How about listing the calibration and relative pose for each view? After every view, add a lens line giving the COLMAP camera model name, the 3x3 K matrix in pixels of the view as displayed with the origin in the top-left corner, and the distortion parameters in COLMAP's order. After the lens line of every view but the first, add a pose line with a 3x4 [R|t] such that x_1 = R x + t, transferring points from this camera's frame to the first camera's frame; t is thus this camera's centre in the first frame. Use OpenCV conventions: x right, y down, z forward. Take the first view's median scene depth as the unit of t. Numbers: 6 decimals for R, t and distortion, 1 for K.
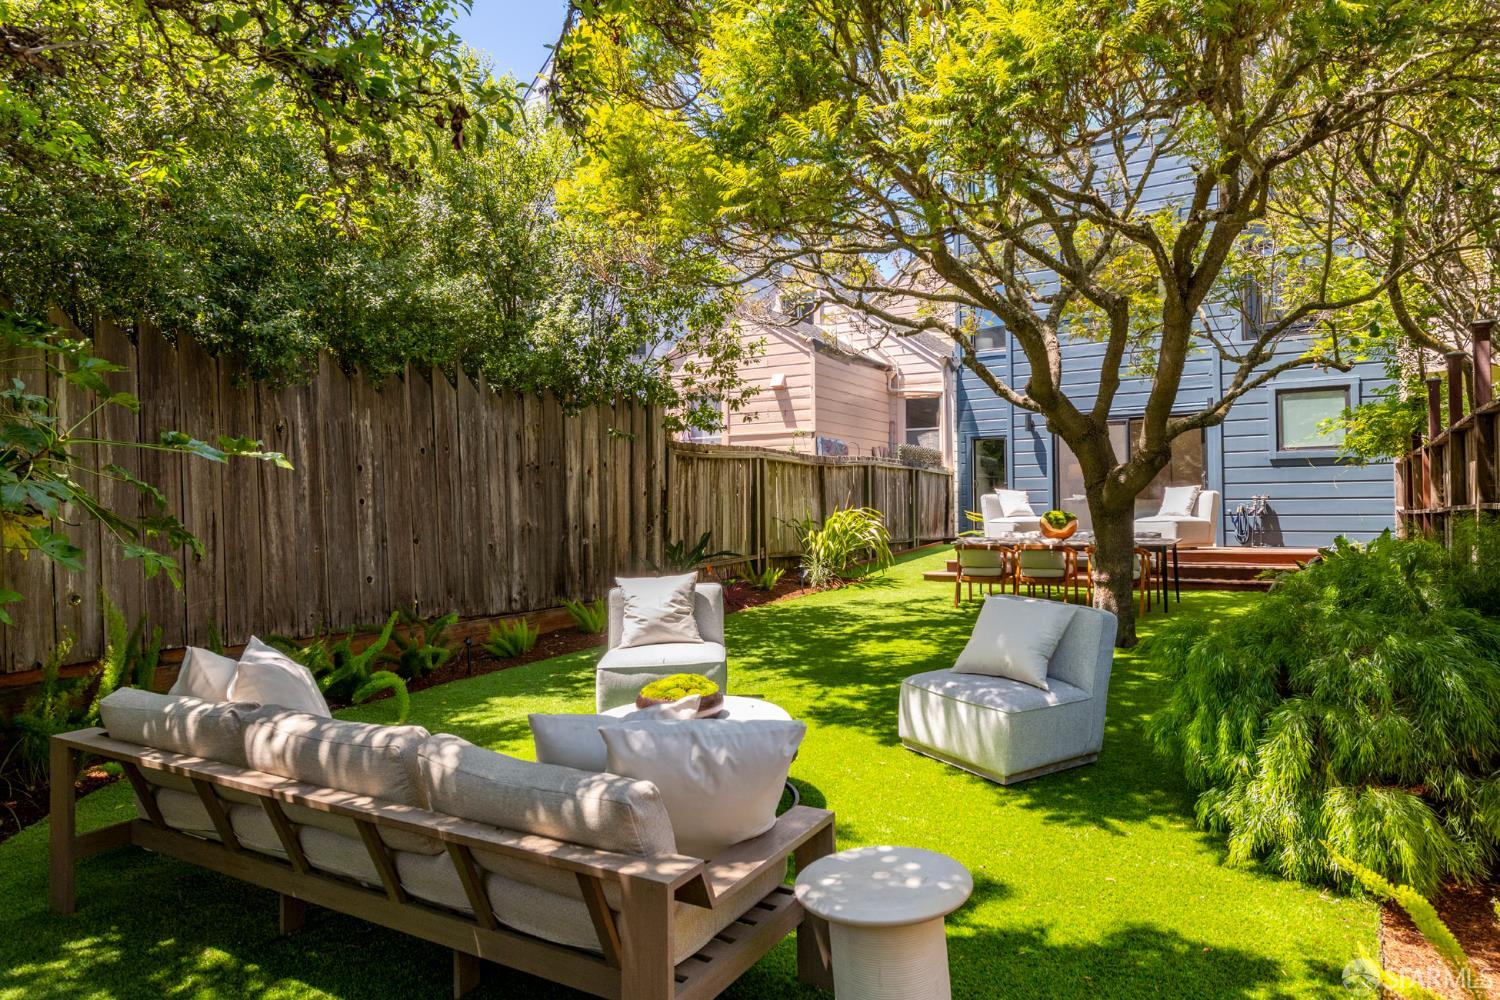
lens RADIAL K [[934.0, 0, 750.0], [0, 934.0, 500.0], [0, 0, 1]] dist [0.032742, -0.000577]
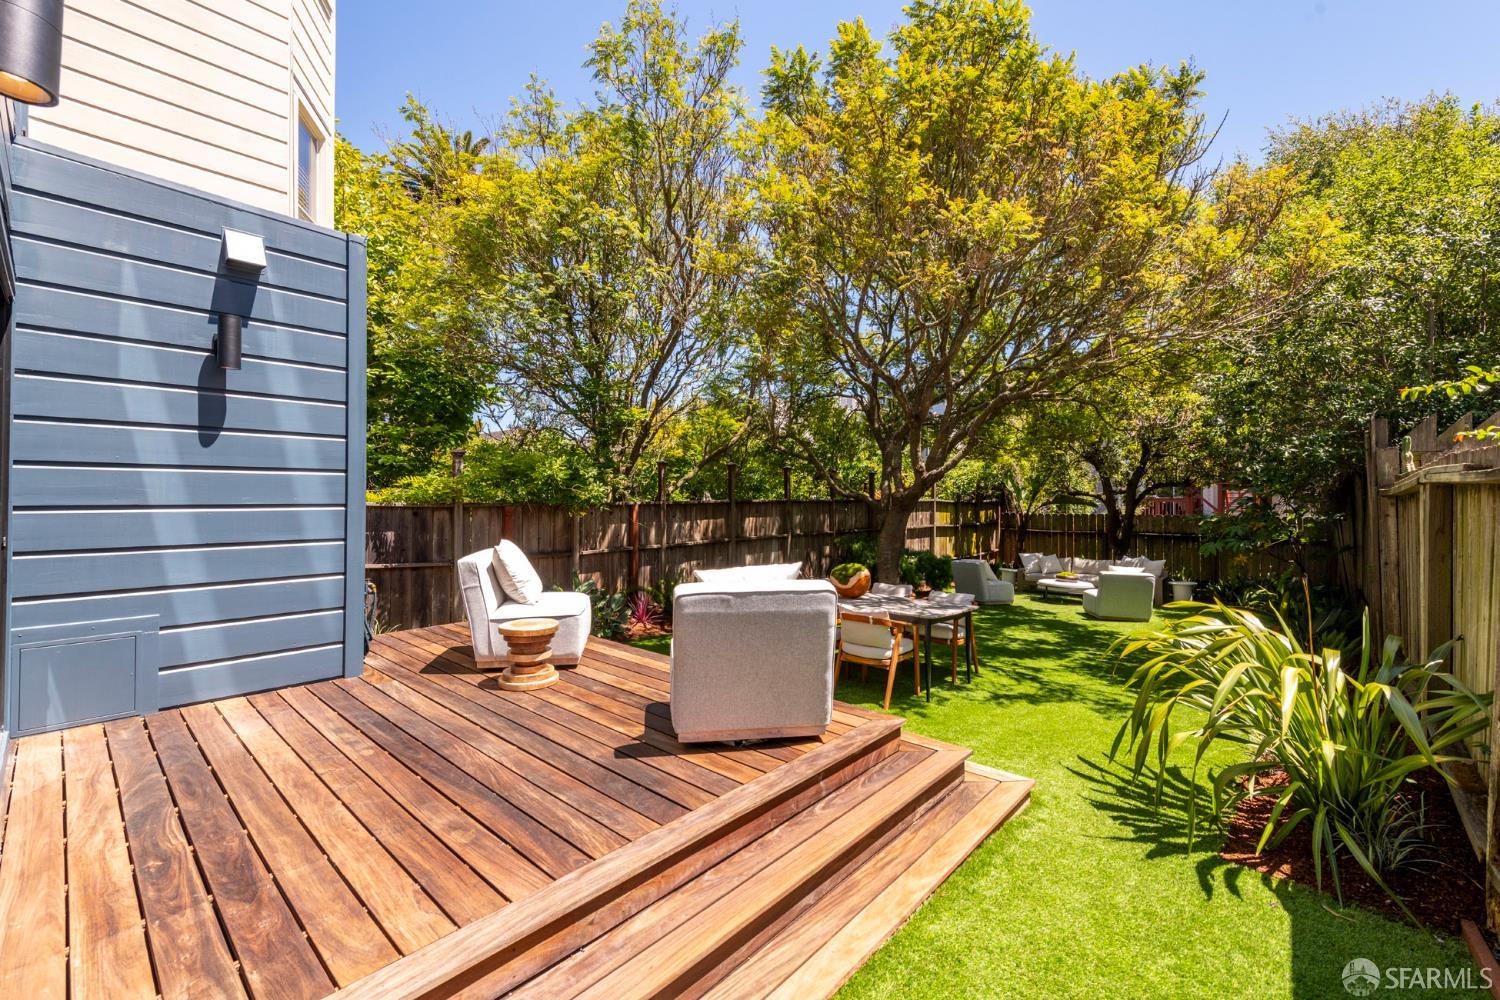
lens RADIAL K [[614.0, 0, 757.4], [0, 614.0, 499.8], [0, 0, 1]] dist [0.010712, -0.000241]
pose [[-0.981763, 0.005468, 0.190030, 0.266163], [0.002788, 0.999893, -0.014371, -0.033945], [-0.190088, -0.013579, -0.981673, 1.367488]]
